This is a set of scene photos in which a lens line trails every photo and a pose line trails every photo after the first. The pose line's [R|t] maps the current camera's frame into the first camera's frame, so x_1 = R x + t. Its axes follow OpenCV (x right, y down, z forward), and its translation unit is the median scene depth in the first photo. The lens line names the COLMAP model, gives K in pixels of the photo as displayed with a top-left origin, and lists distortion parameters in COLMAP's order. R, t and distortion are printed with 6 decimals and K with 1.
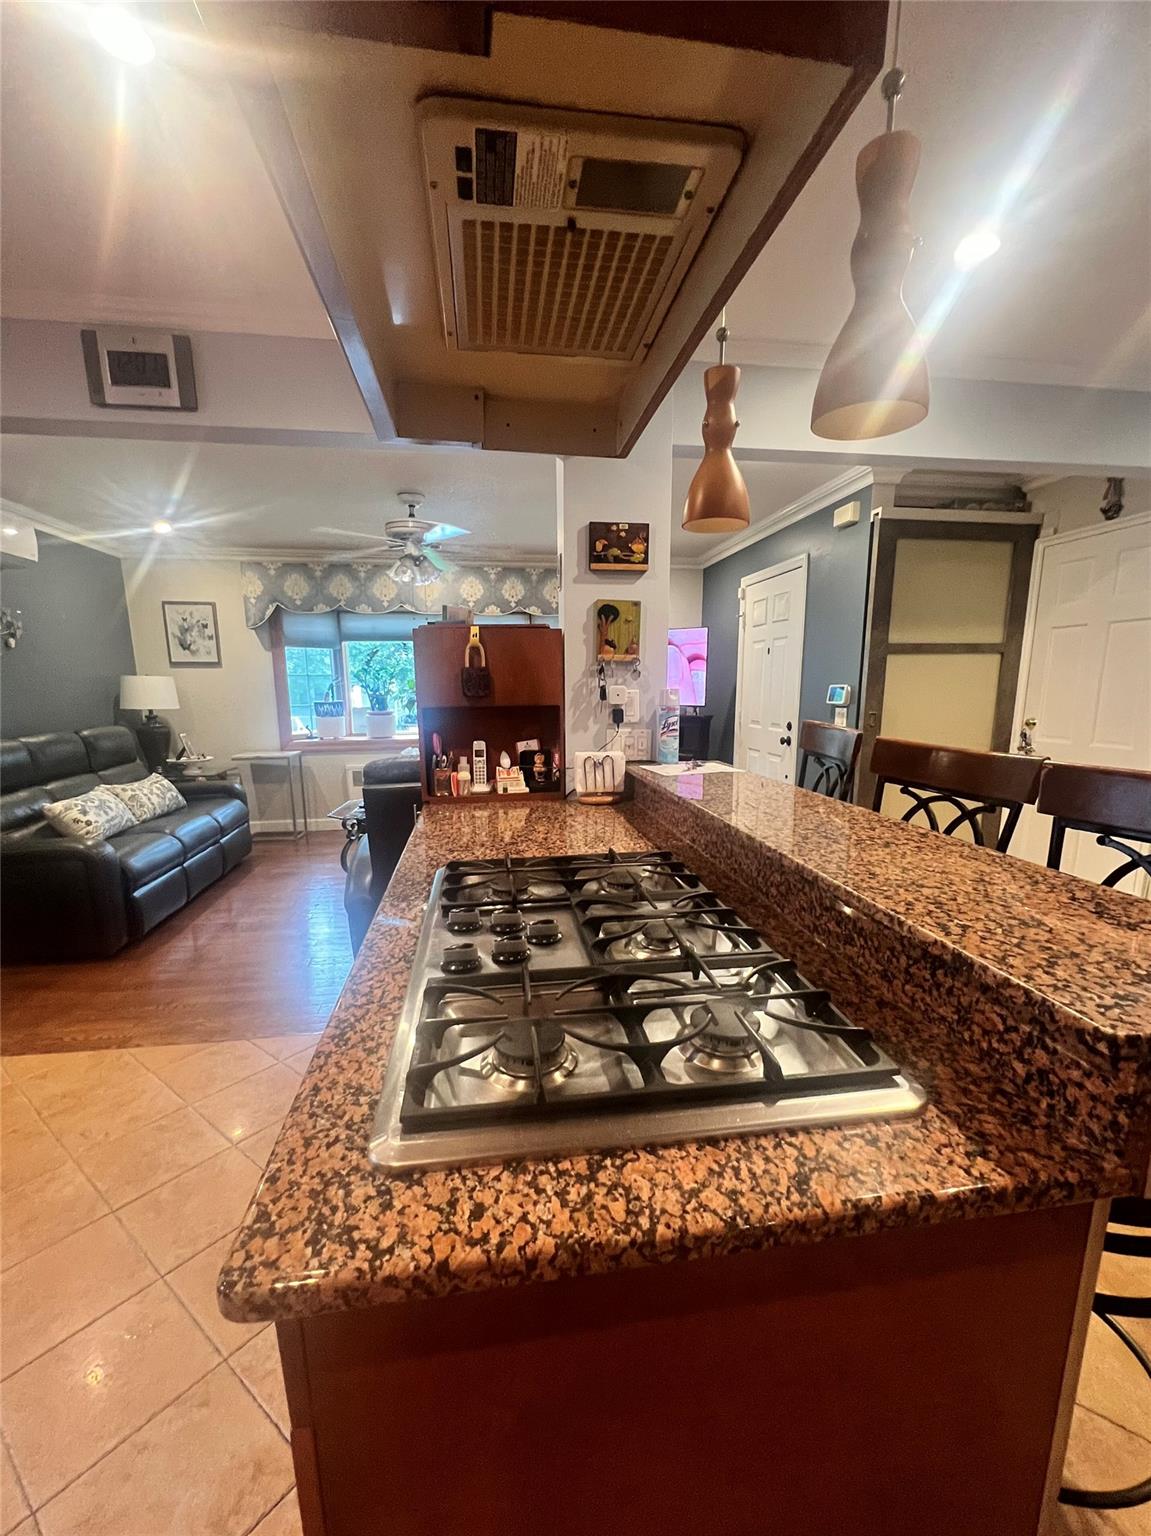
lens RADIAL K [[644.5, 0, 567.9], [0, 644.5, 812.0], [0, 0, 1]] dist [-0.007103, 0.002468]
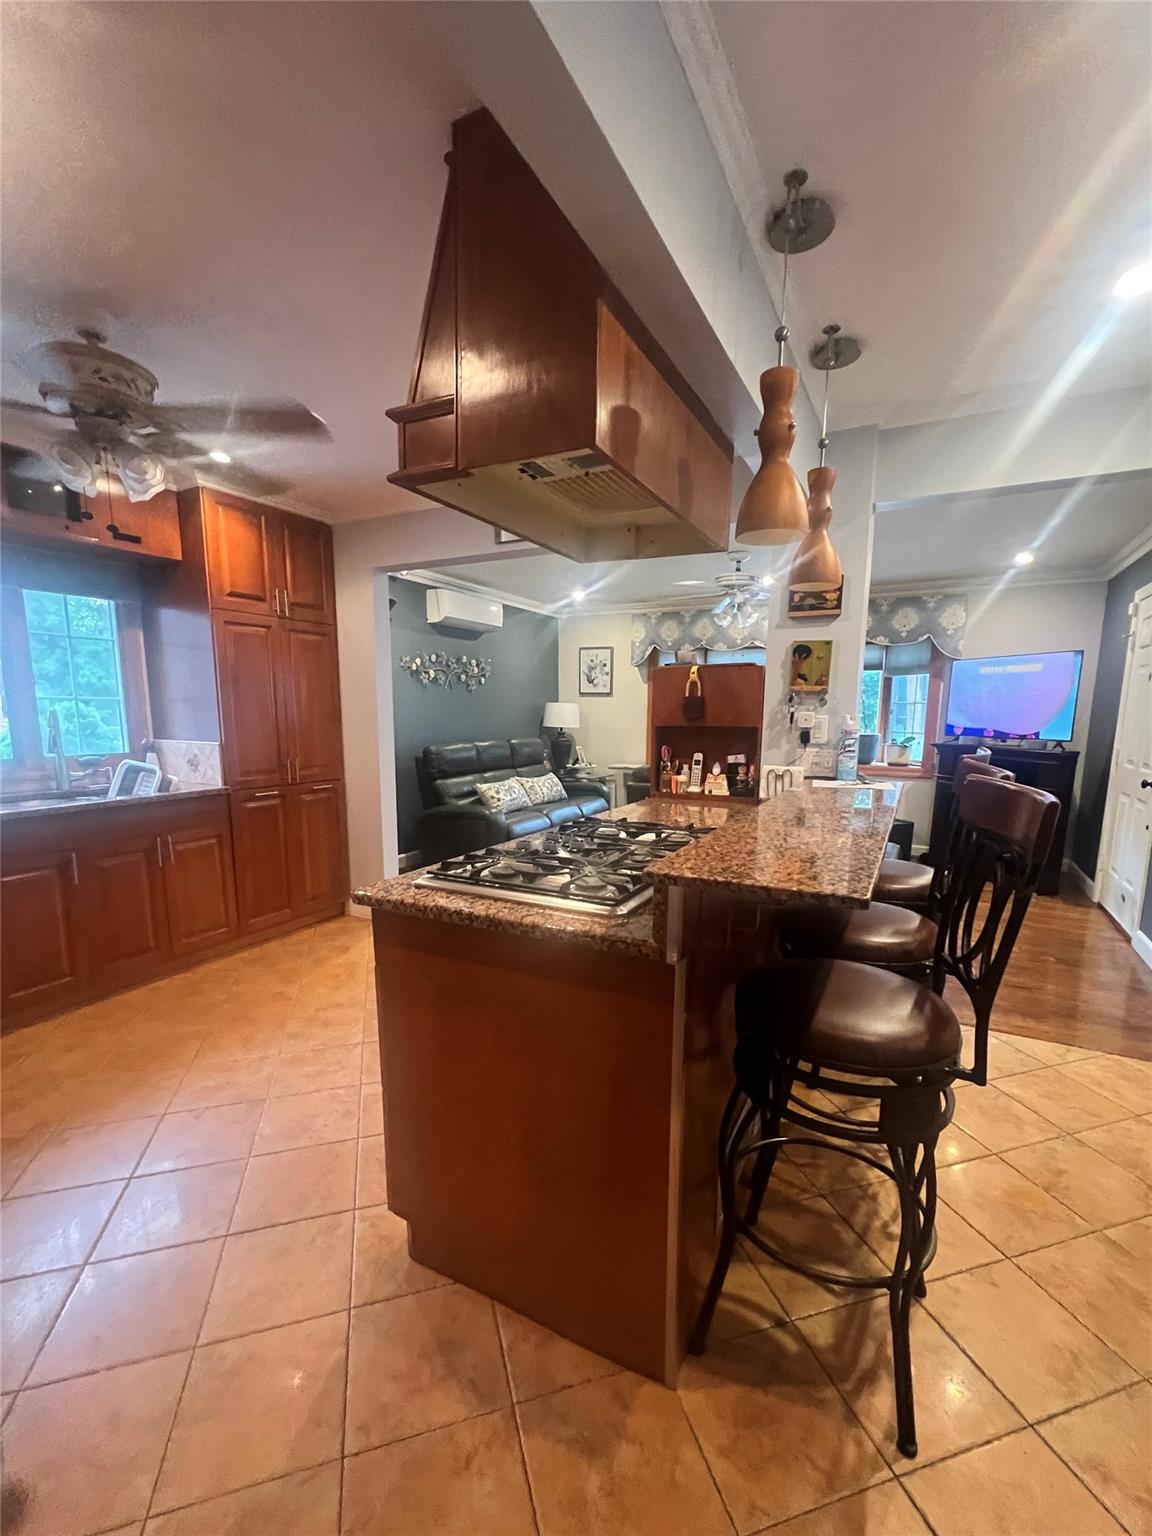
lens RADIAL K [[644.5, 0, 577.8], [0, 644.5, 825.1], [0, 0, 1]] dist [-0.007103, 0.002468]
pose [[0.811038, 0.112430, -0.574088, 0.269412], [-0.125984, 0.991899, 0.016271, 0.027550], [0.571266, 0.059130, 0.818632, -0.123914]]
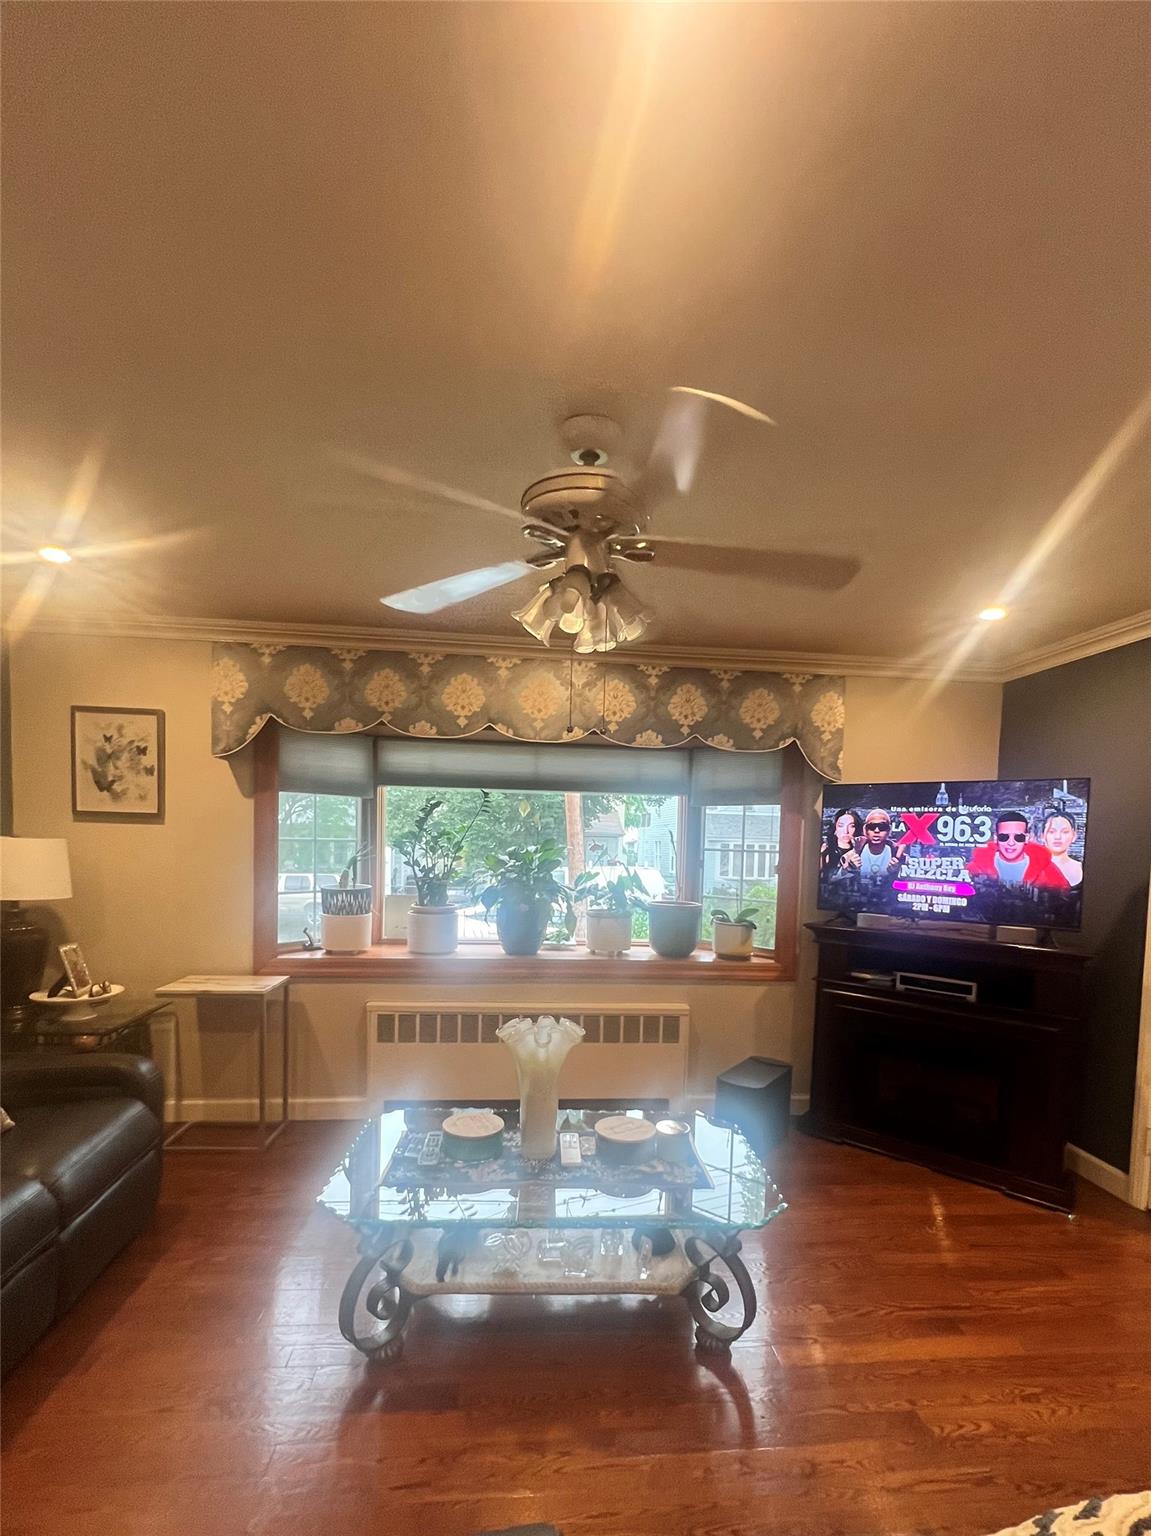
lens RADIAL K [[644.5, 0, 552.9], [0, 644.5, 867.1], [0, 0, 1]] dist [-0.007103, 0.002468]
pose [[0.998333, 0.035602, -0.045425, -0.264817], [-0.041949, 0.988181, -0.147442, -0.181886], [0.039639, 0.149102, 0.988027, 0.712481]]
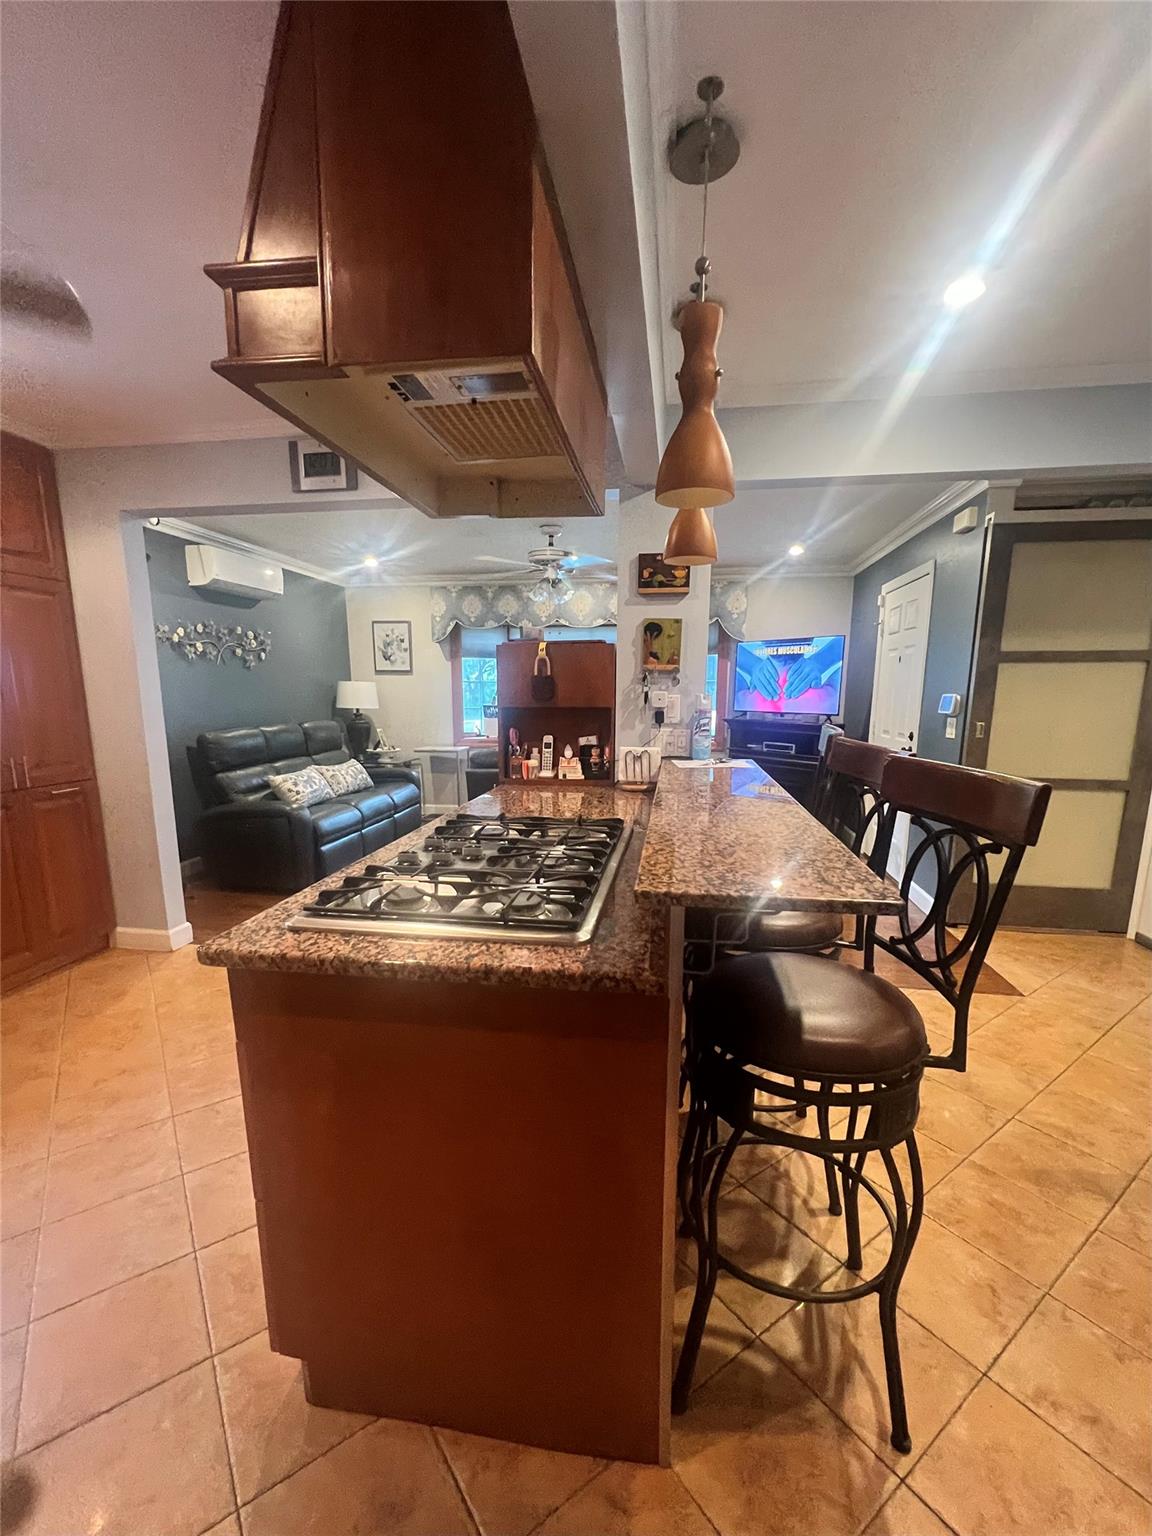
lens RADIAL K [[644.5, 0, 572.6], [0, 644.5, 818.3], [0, 0, 1]] dist [-0.007103, 0.002468]
pose [[0.956058, 0.065214, -0.285831, 0.168383], [-0.065793, 0.997804, 0.007589, 0.021903], [0.285699, 0.011550, 0.958250, -0.101366]]
